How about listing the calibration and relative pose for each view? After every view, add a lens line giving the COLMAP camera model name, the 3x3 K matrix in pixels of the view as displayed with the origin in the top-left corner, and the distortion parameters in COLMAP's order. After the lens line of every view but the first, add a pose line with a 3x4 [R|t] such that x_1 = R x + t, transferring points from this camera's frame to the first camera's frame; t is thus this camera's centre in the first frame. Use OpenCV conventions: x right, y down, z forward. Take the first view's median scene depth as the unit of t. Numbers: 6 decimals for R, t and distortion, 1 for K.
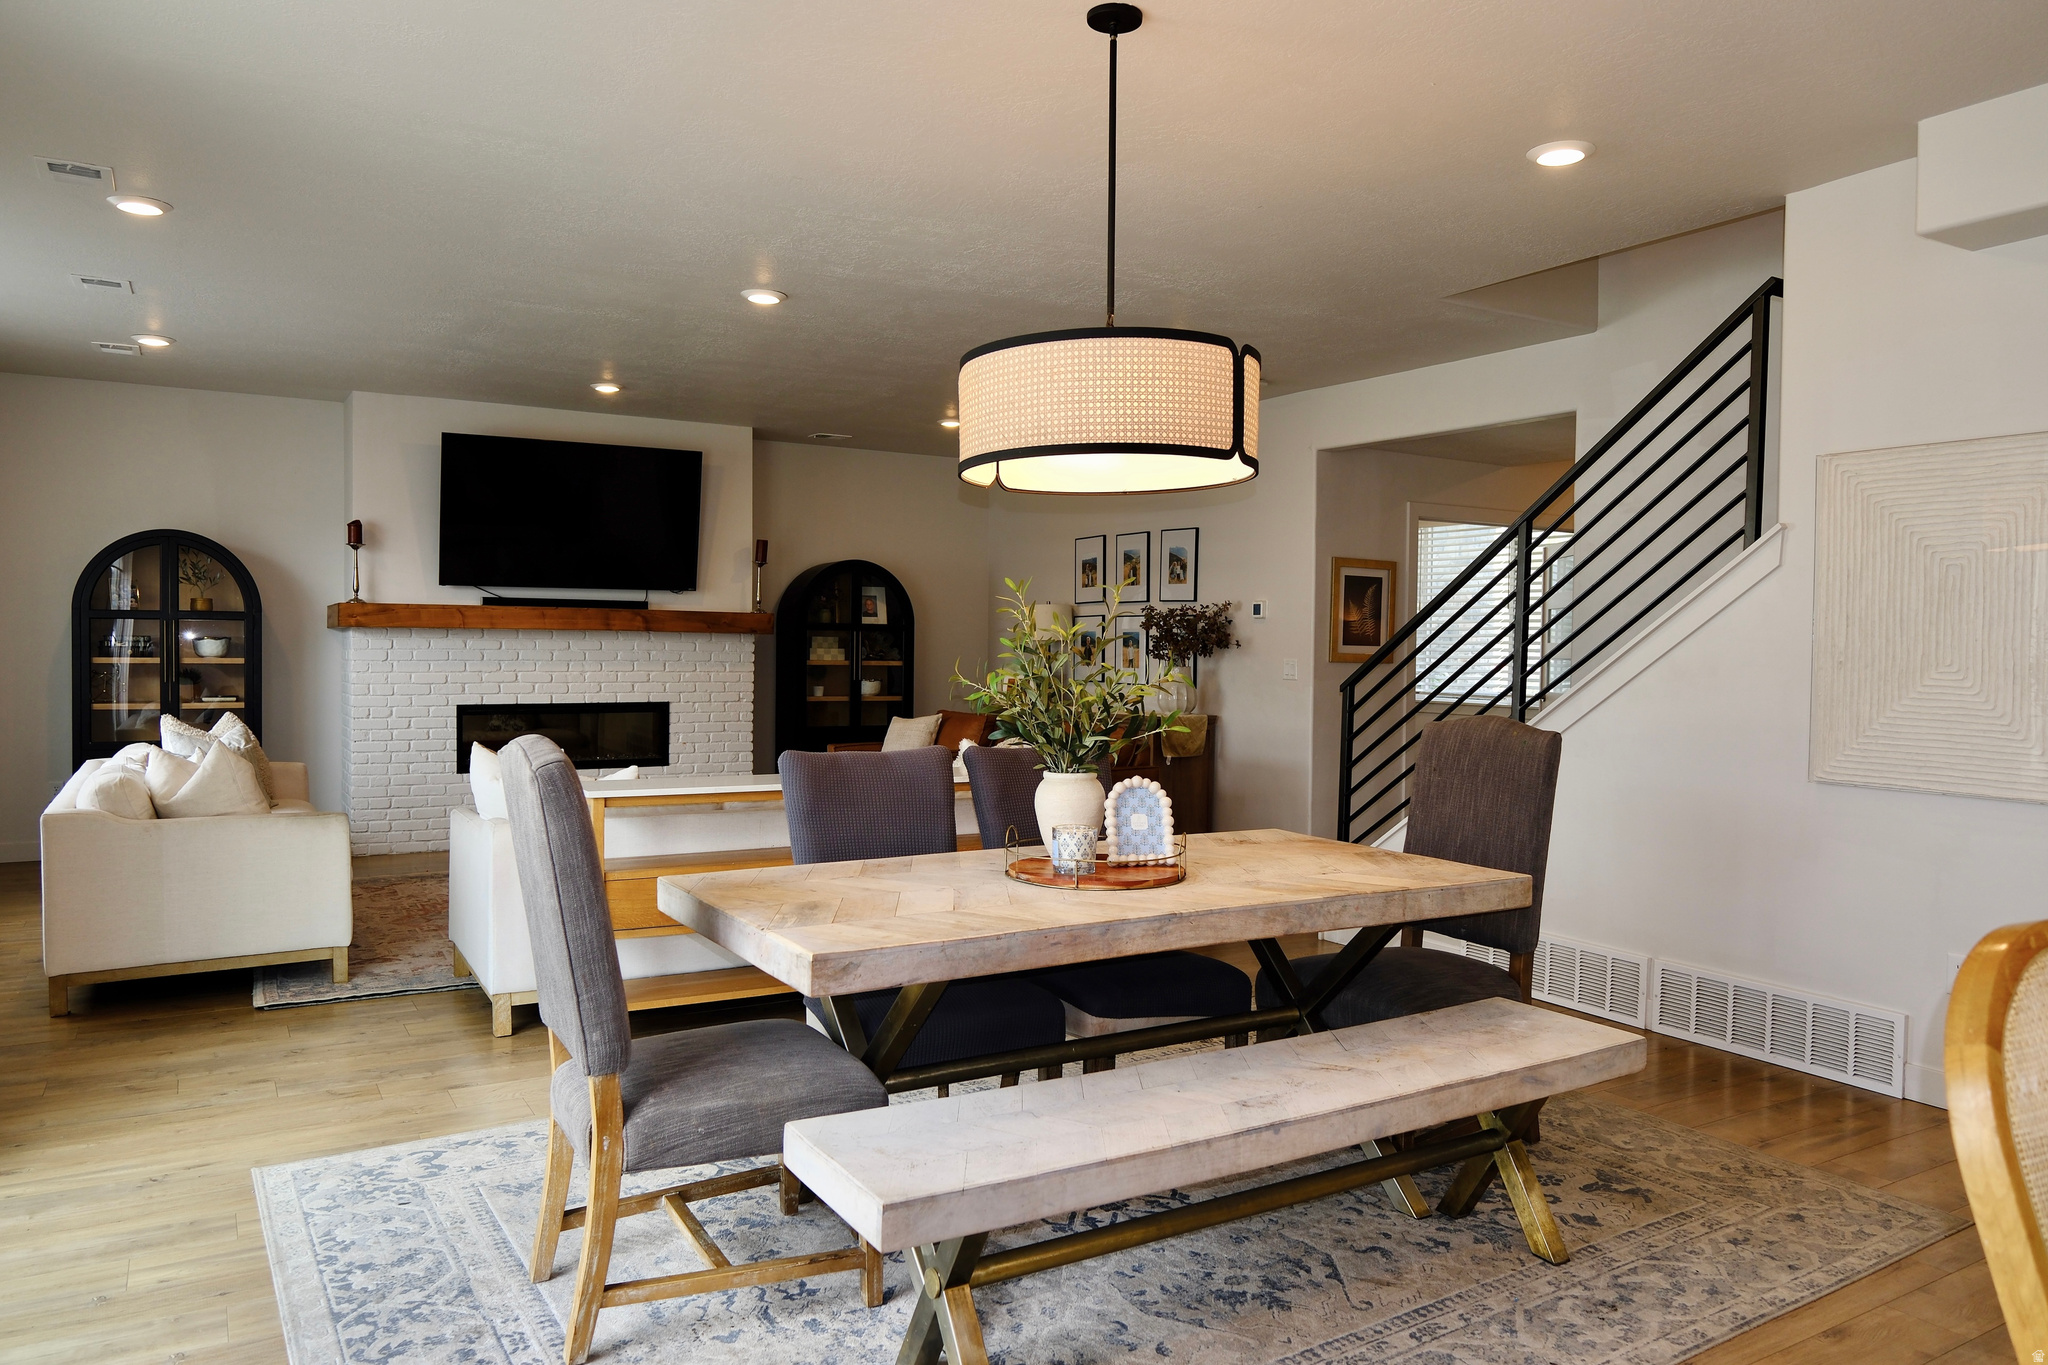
lens RADIAL K [[1376.1, 0, 1010.8], [0, 1376.1, 685.7], [0, 0, 1]] dist [0.001960, 0.001043]
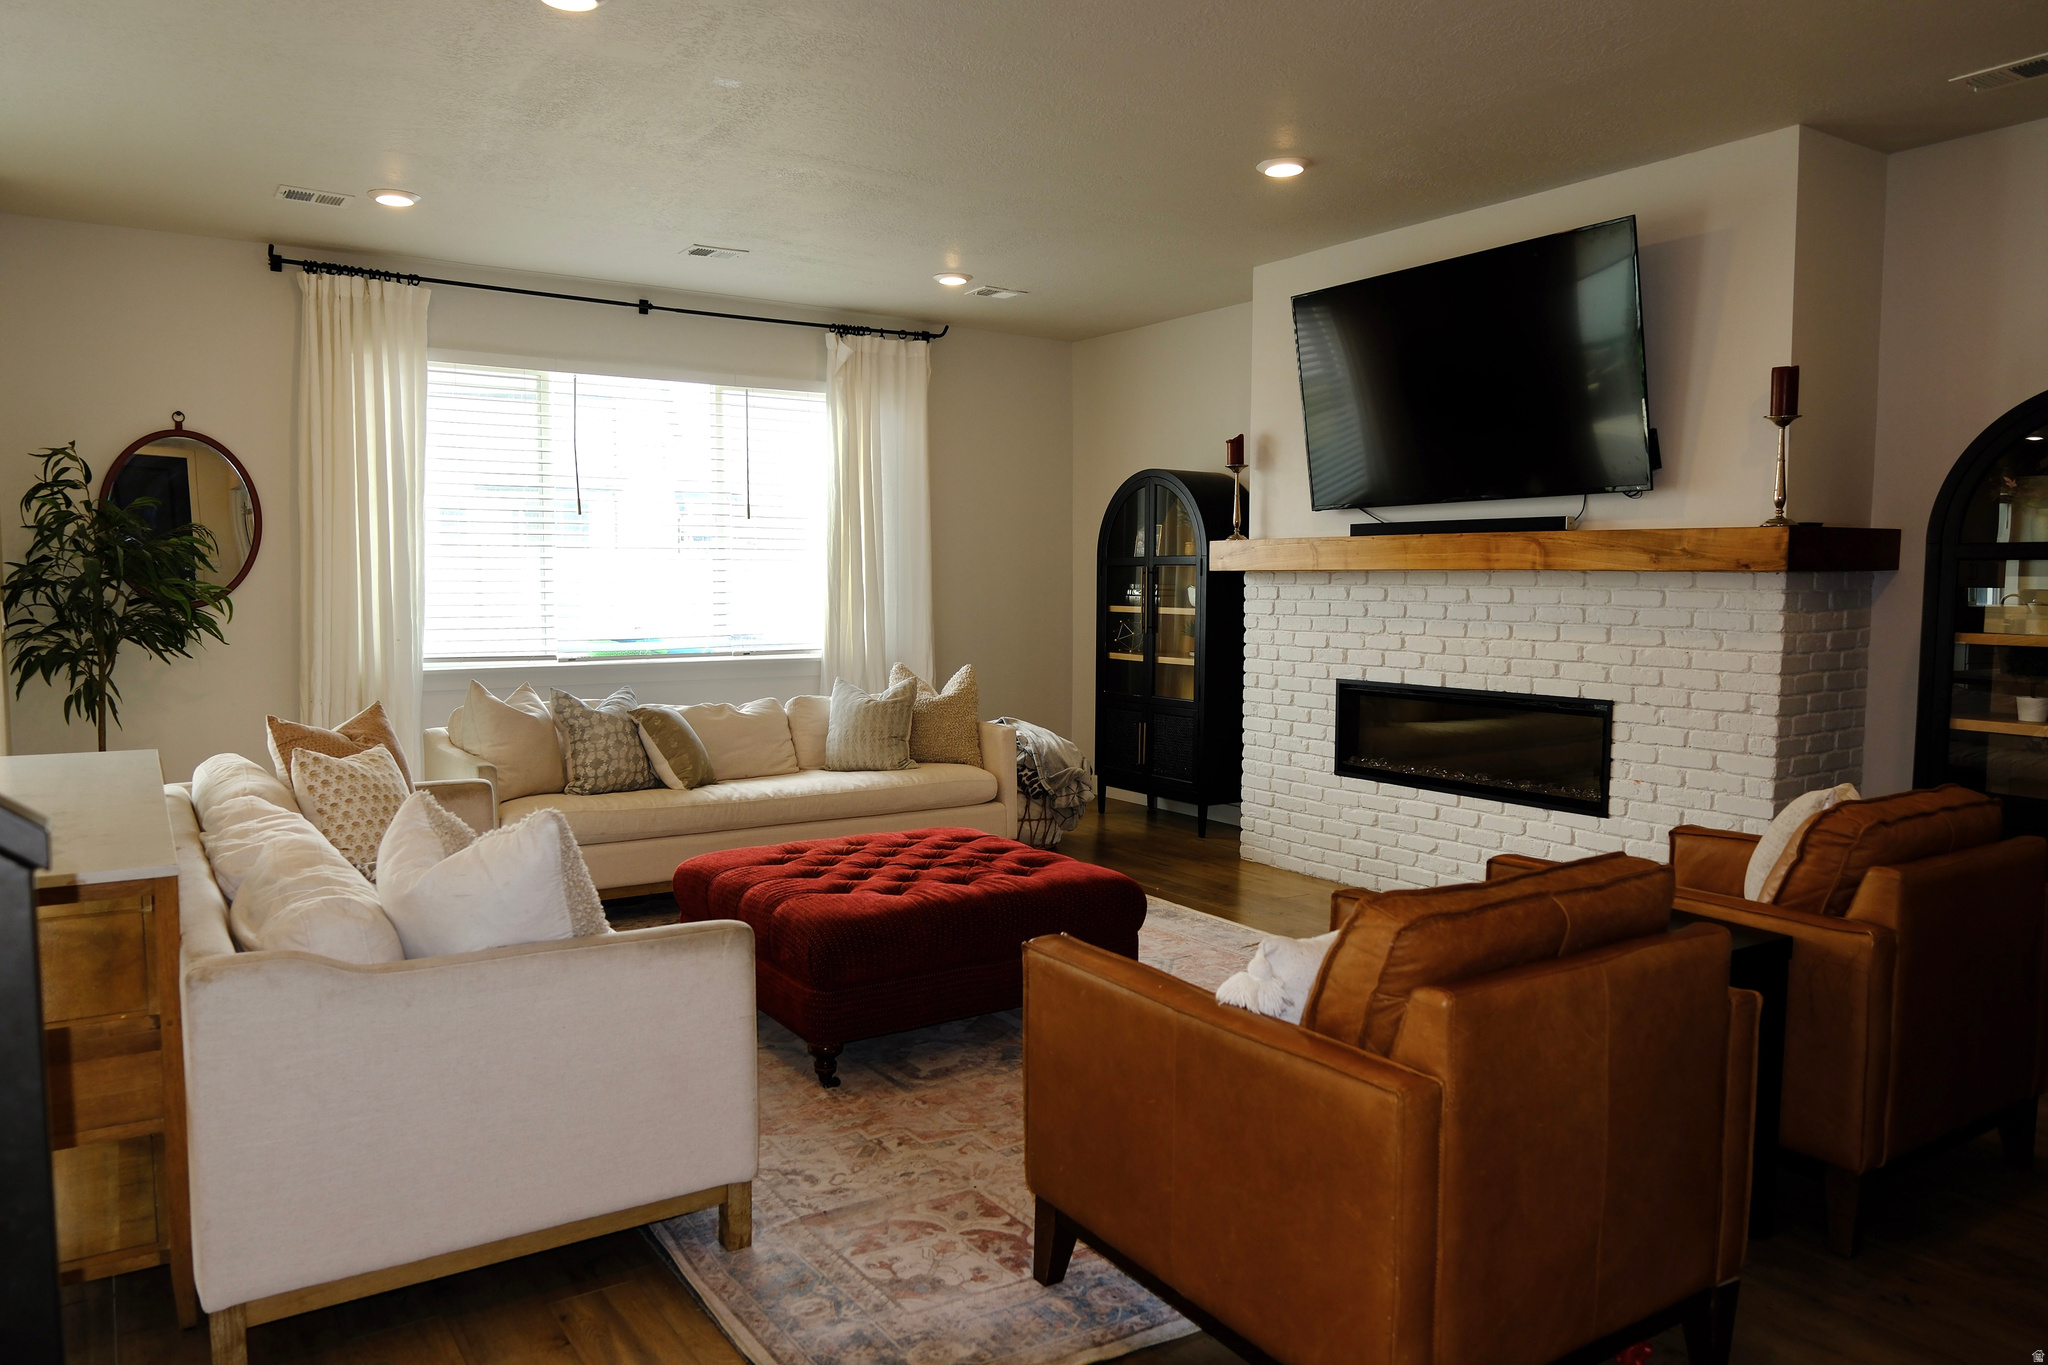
lens RADIAL K [[1376.1, 0, 1010.8], [0, 1376.1, 685.7], [0, 0, 1]] dist [0.001960, 0.001043]
pose [[0.058193, 0.065164, -0.996176, 0.290895], [-0.036656, 0.997334, 0.063098, -0.020842], [0.997632, 0.032844, 0.060427, 0.779647]]
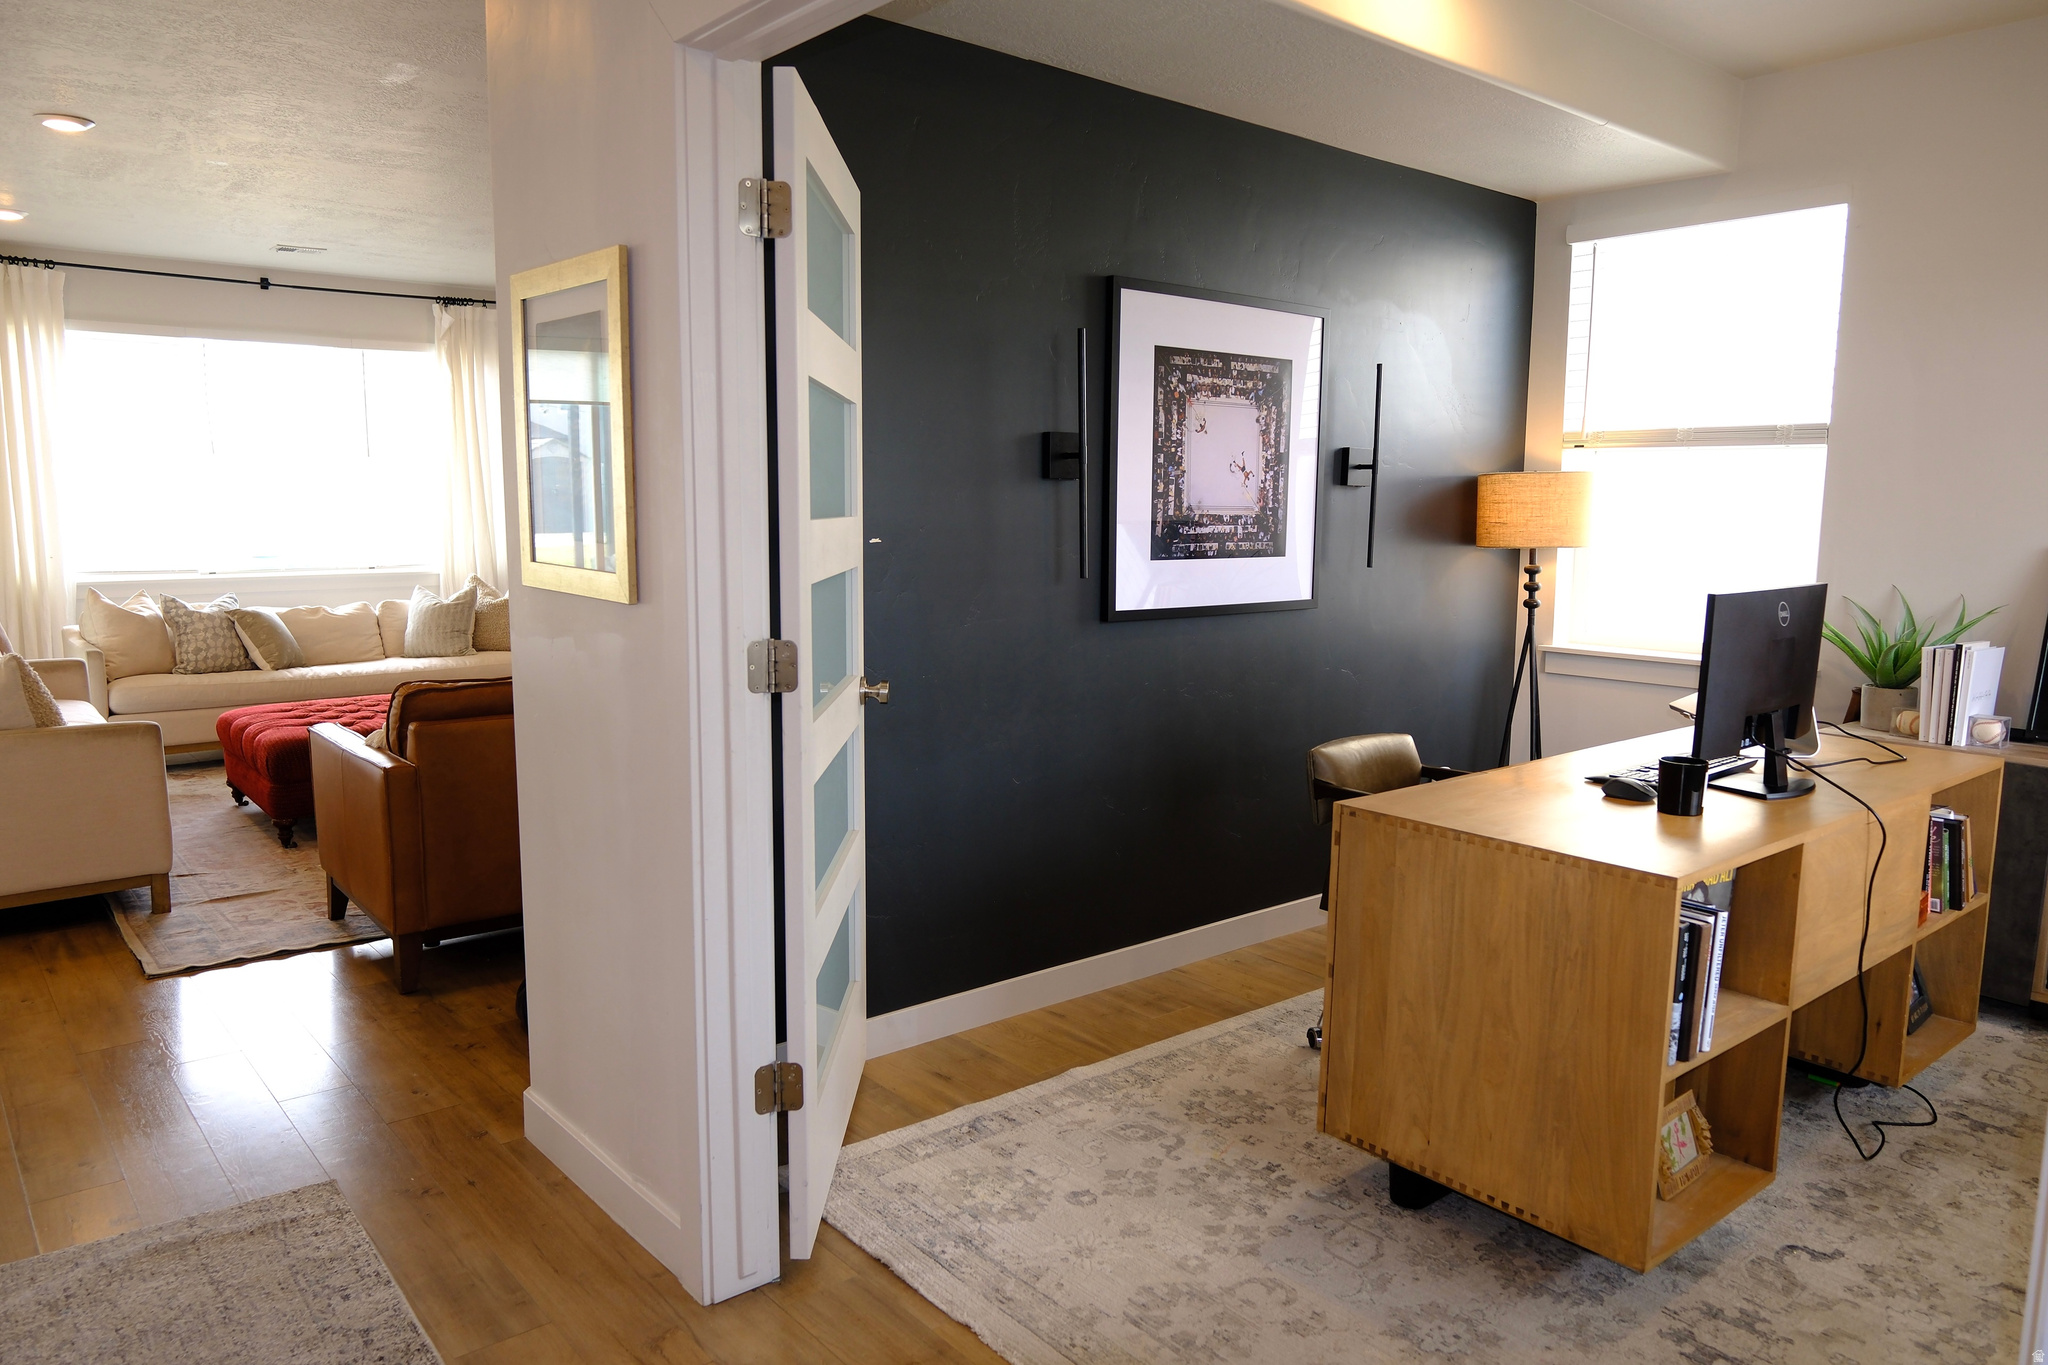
lens RADIAL K [[1376.1, 0, 1010.8], [0, 1376.1, 685.7], [0, 0, 1]] dist [0.001960, 0.001043]
pose [[0.162331, 0.122870, -0.979056, 0.639374], [-0.035706, 0.992298, 0.118612, -0.038230], [0.986090, 0.015704, 0.165468, 1.044352]]
